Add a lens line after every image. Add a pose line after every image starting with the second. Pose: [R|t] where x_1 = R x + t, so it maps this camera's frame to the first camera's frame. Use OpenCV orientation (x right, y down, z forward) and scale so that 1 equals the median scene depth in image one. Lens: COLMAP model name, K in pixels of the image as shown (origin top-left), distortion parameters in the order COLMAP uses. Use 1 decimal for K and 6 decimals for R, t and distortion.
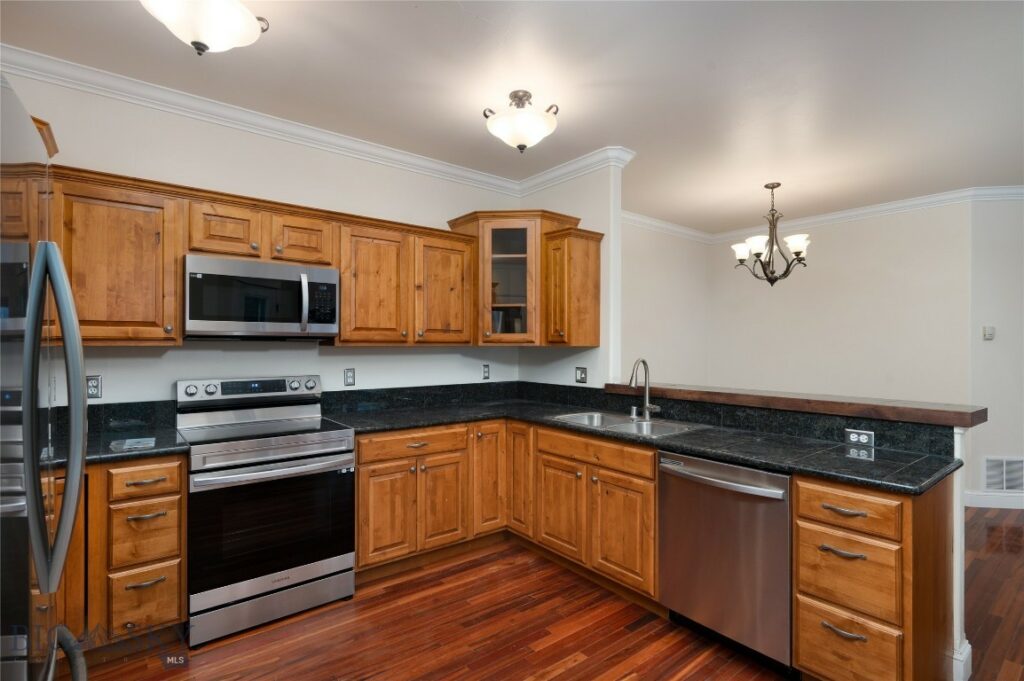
lens RADIAL K [[492.4, 0, 512.1], [0, 492.4, 348.1], [0, 0, 1]] dist [-0.003343, -0.000258]
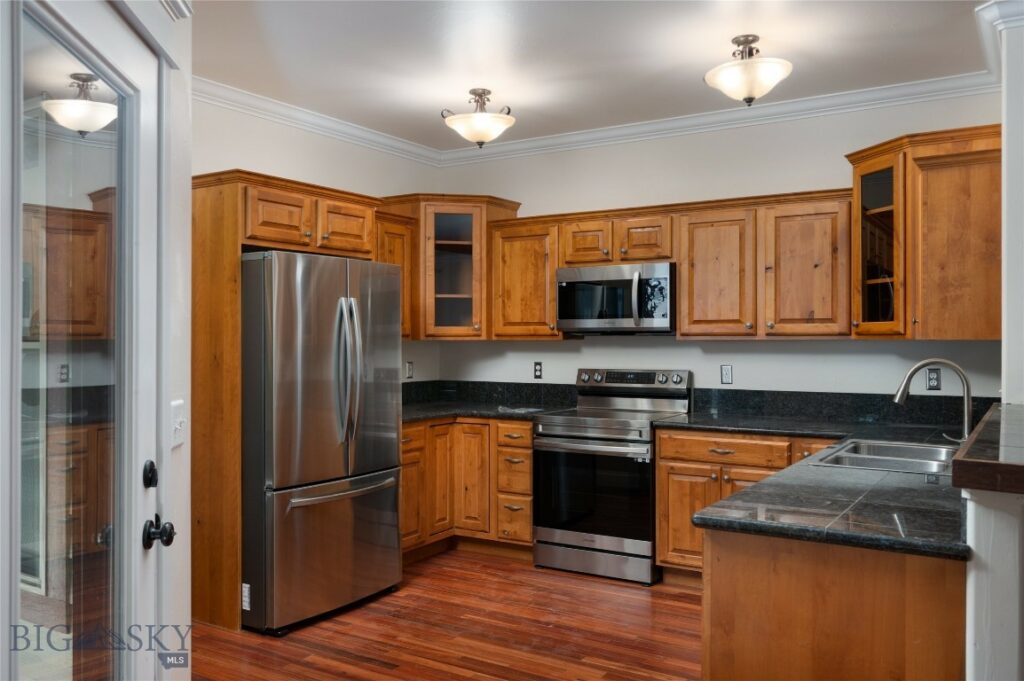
lens RADIAL K [[831.2, 0, 512.3], [0, 831.2, 337.4], [0, 0, 1]] dist [-0.001966, 0.001395]
pose [[0.331965, -0.002510, -0.943288, 1.150705], [-0.001945, 0.999993, -0.003345, -0.003302], [0.943290, 0.002946, 0.331957, 0.150100]]
